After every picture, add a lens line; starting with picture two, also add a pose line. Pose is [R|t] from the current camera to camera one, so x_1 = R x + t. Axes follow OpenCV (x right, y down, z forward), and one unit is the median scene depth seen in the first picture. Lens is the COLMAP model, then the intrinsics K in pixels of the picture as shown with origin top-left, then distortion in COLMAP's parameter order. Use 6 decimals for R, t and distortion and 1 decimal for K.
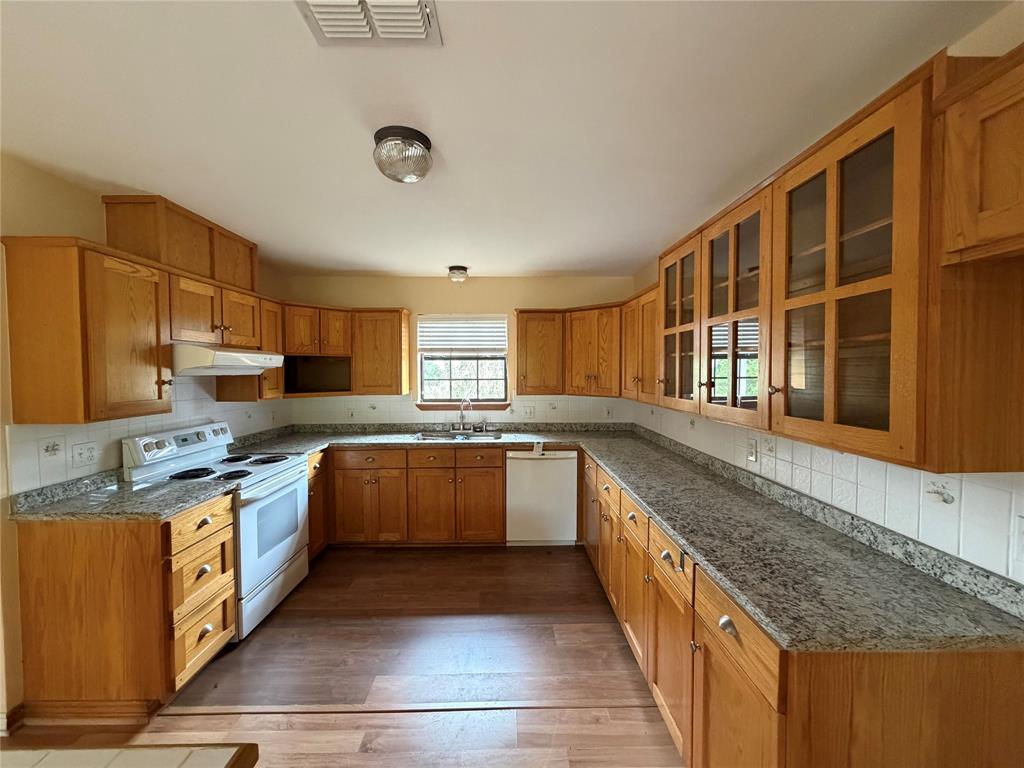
lens RADIAL K [[406.9, 0, 511.6], [0, 406.9, 379.6], [0, 0, 1]] dist [-0.001179, -0.000169]
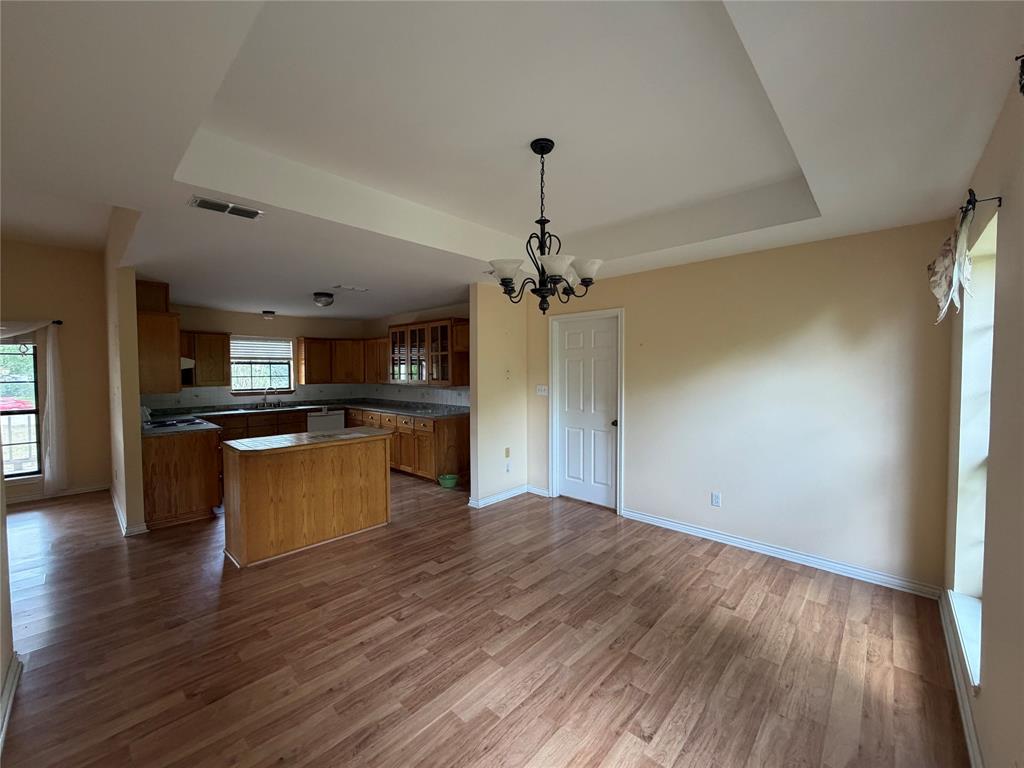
lens RADIAL K [[406.9, 0, 509.6], [0, 406.9, 381.1], [0, 0, 1]] dist [-0.001179, -0.000169]
pose [[0.692741, -0.020634, 0.720891, -0.706679], [0.024553, 0.999686, 0.005019, 0.039004], [-0.720768, 0.014223, 0.693030, -0.977574]]
